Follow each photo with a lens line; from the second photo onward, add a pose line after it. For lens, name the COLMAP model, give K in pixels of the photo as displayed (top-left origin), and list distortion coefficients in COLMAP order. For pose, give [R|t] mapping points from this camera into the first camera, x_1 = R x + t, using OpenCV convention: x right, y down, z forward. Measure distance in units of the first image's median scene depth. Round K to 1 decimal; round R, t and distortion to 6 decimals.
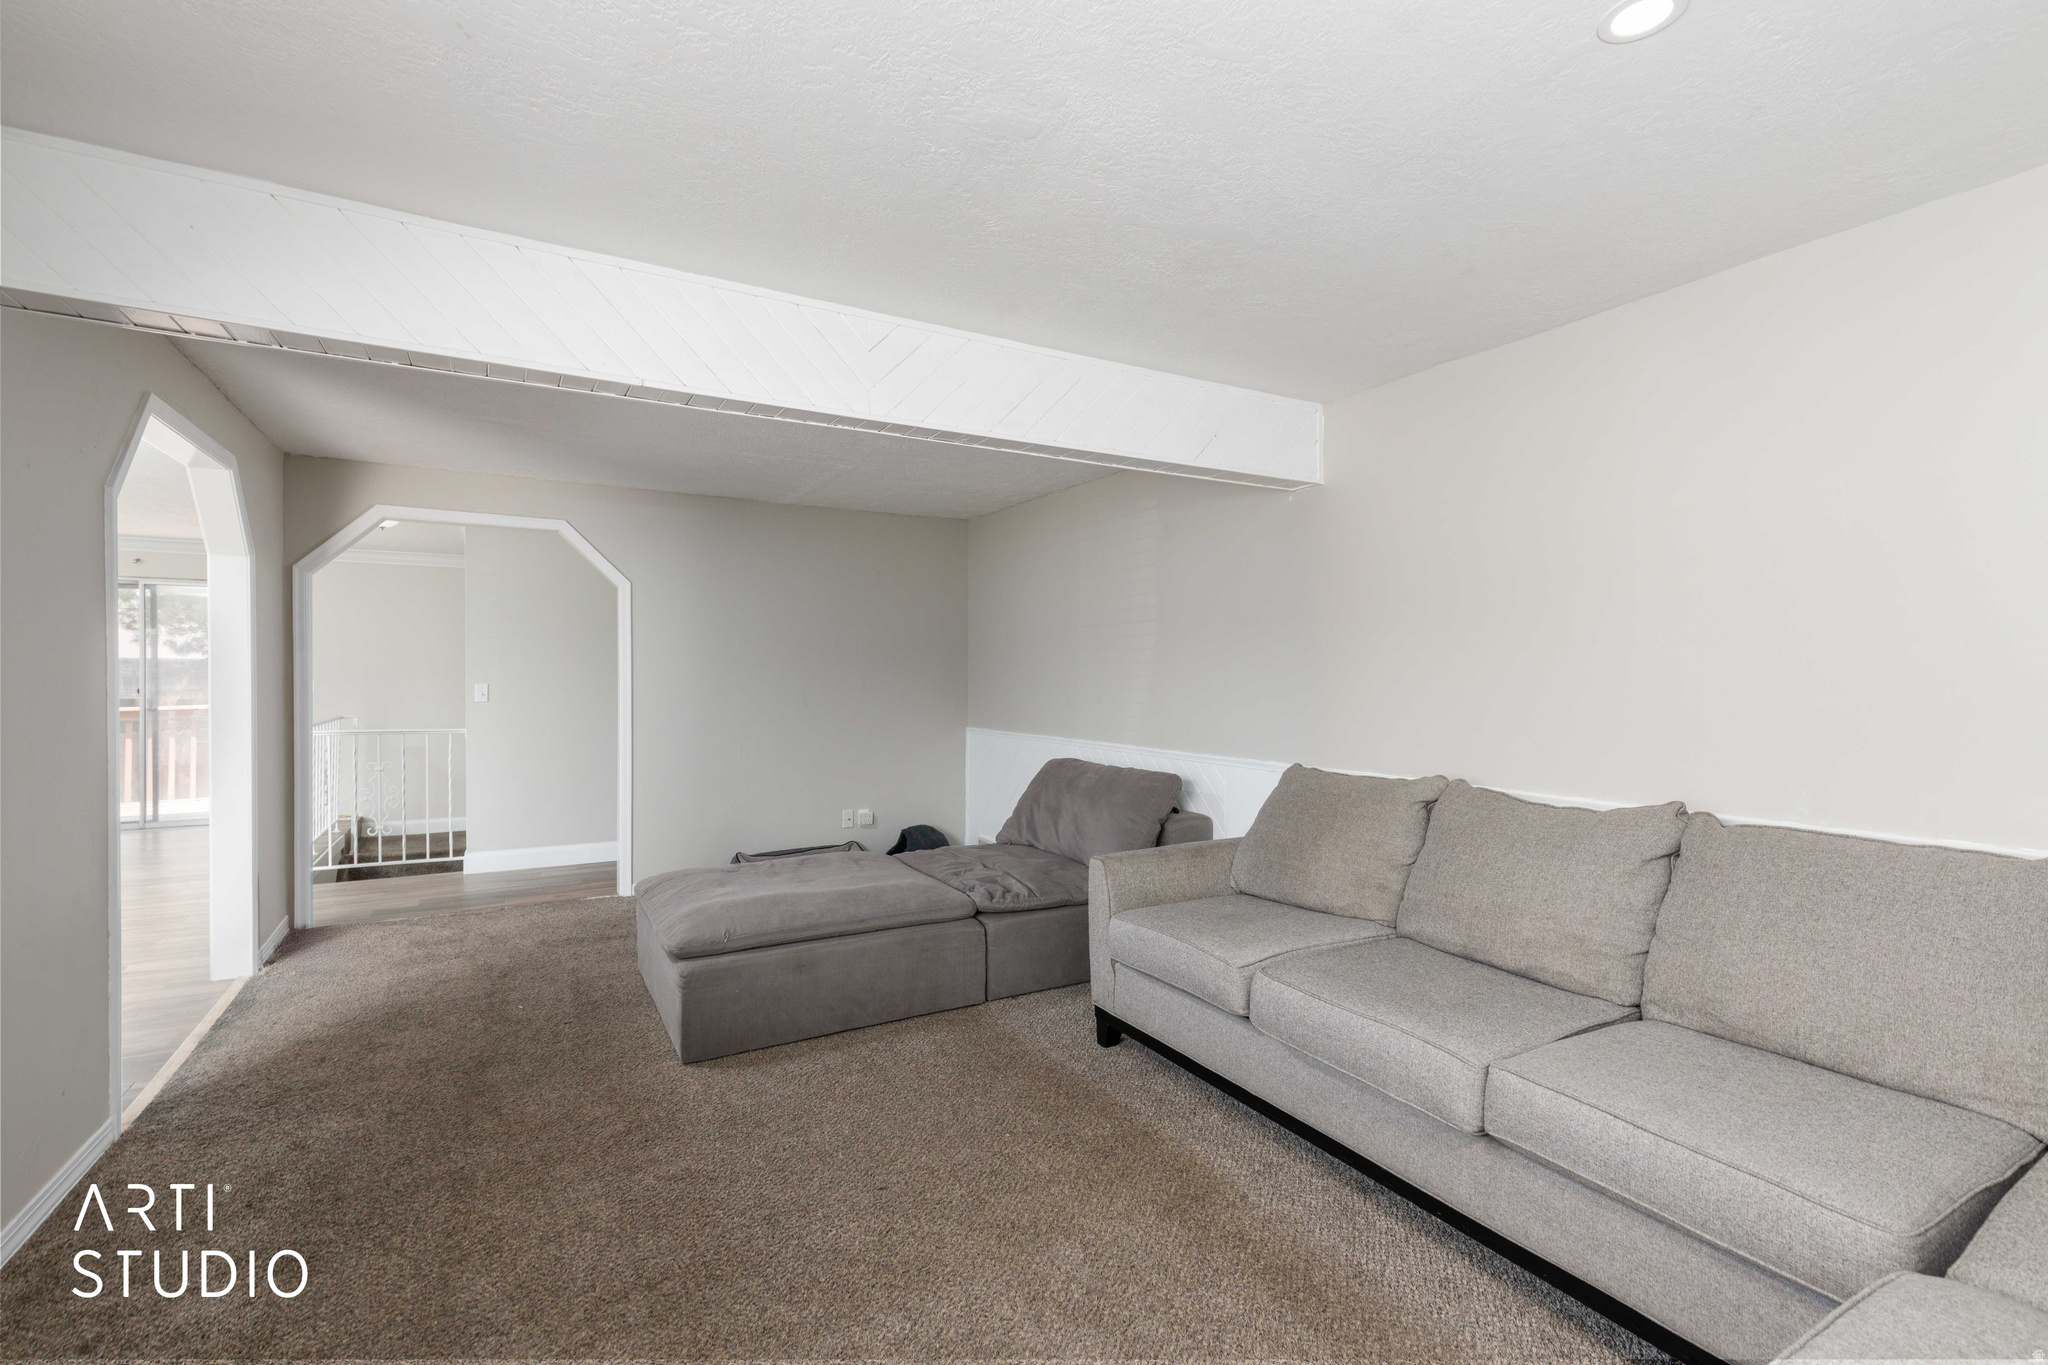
lens RADIAL K [[923.3, 0, 1014.3], [0, 923.3, 674.4], [0, 0, 1]] dist [0.002169, 0.000051]
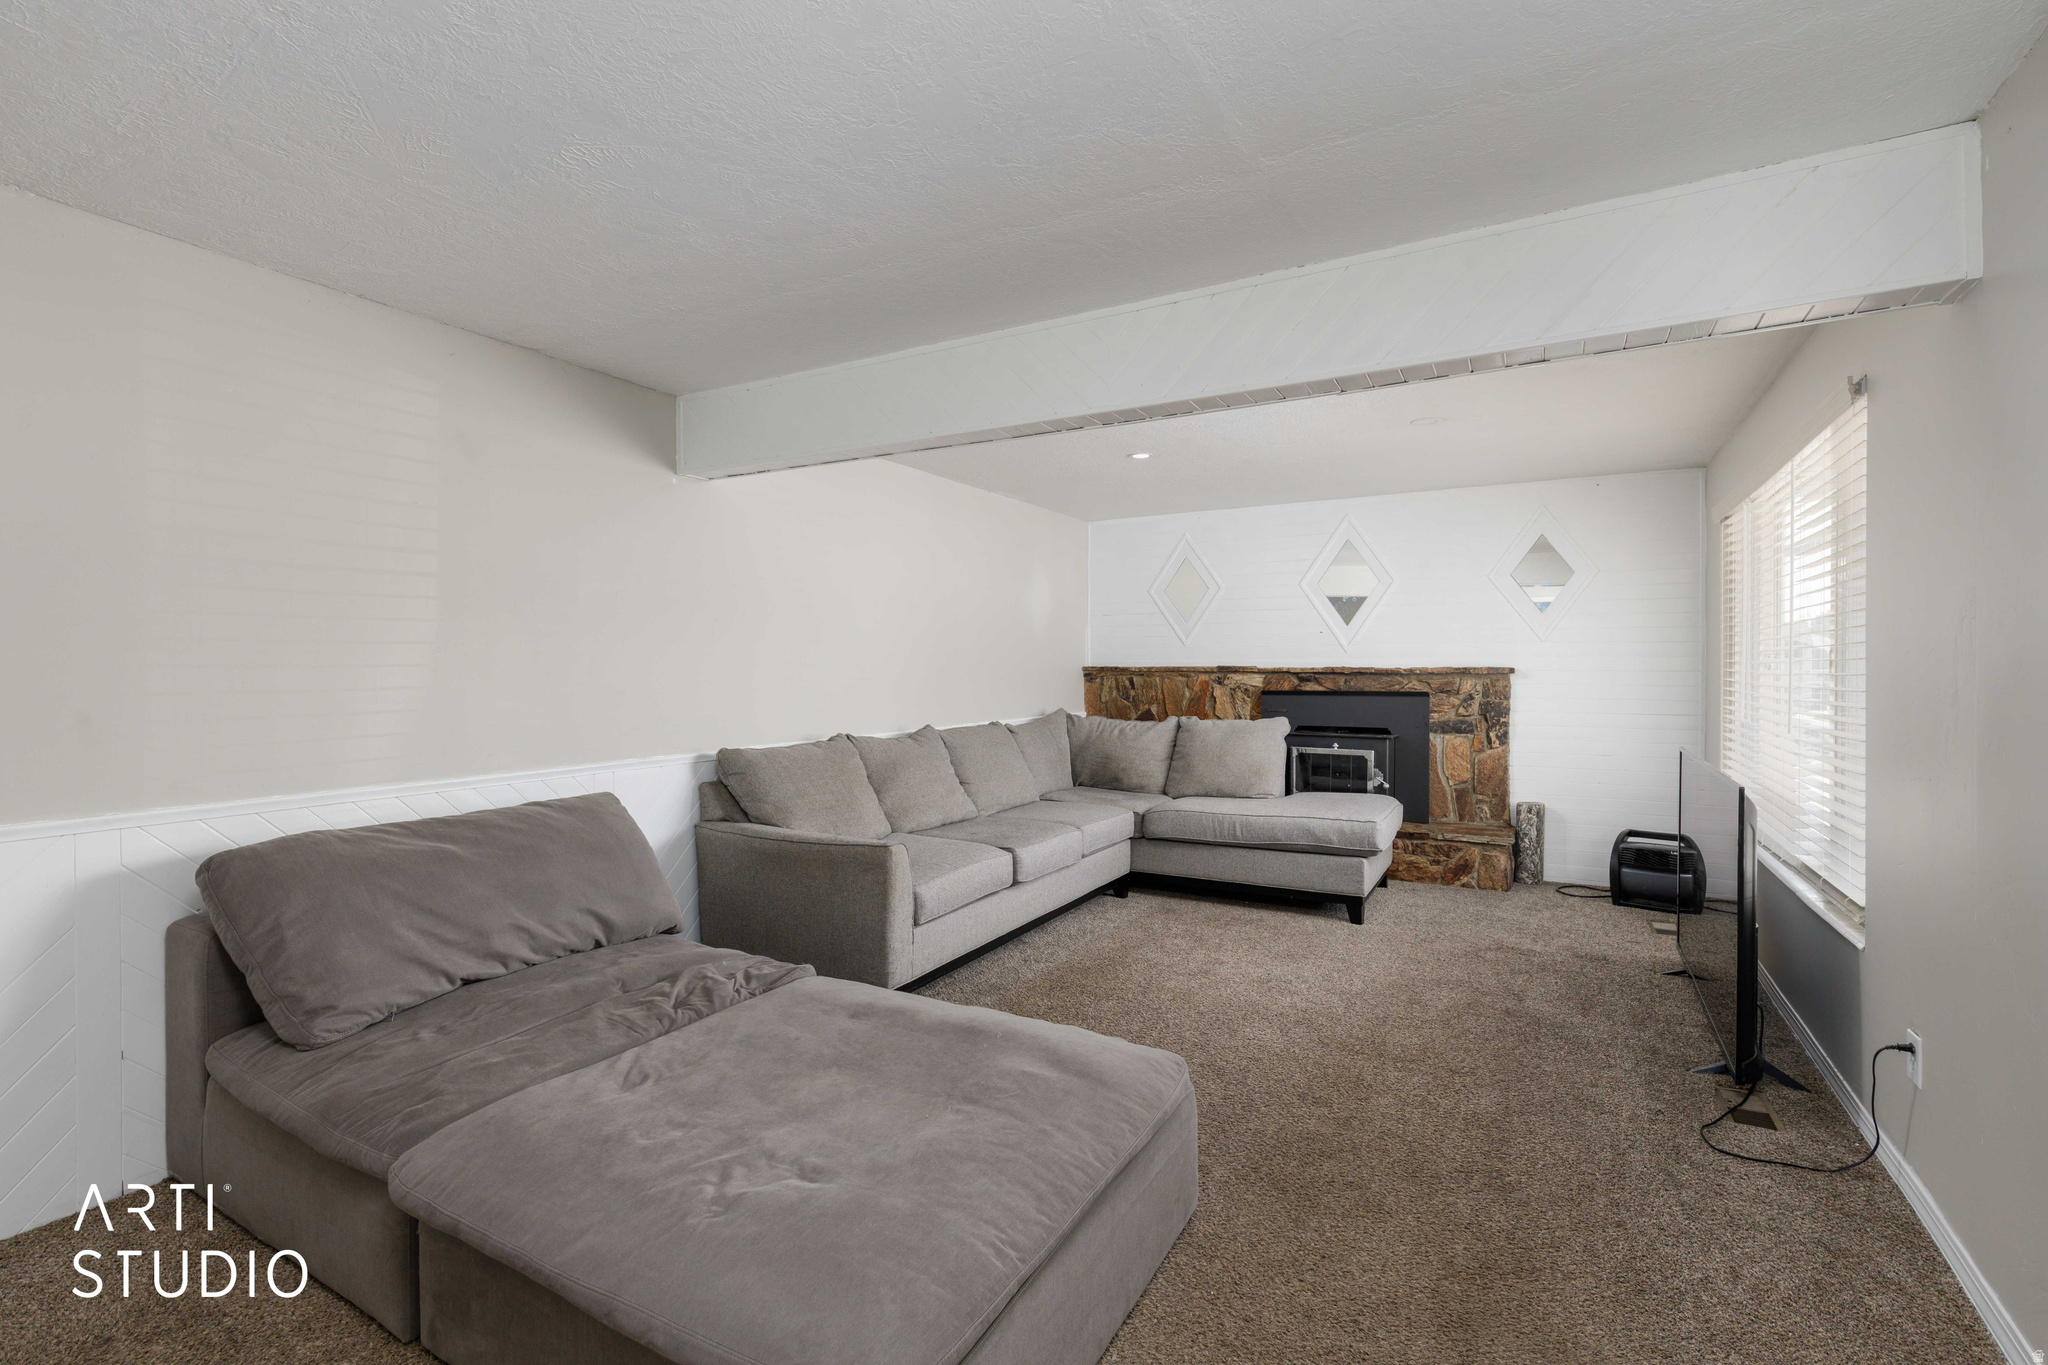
lens RADIAL K [[923.3, 0, 1011.5], [0, 923.3, 673.9], [0, 0, 1]] dist [0.002169, 0.000051]
pose [[-0.523548, -0.000614, 0.851996, -1.075364], [0.005505, 0.999976, 0.004103, 0.010138], [-0.851978, 0.006838, -0.523532, 1.809919]]
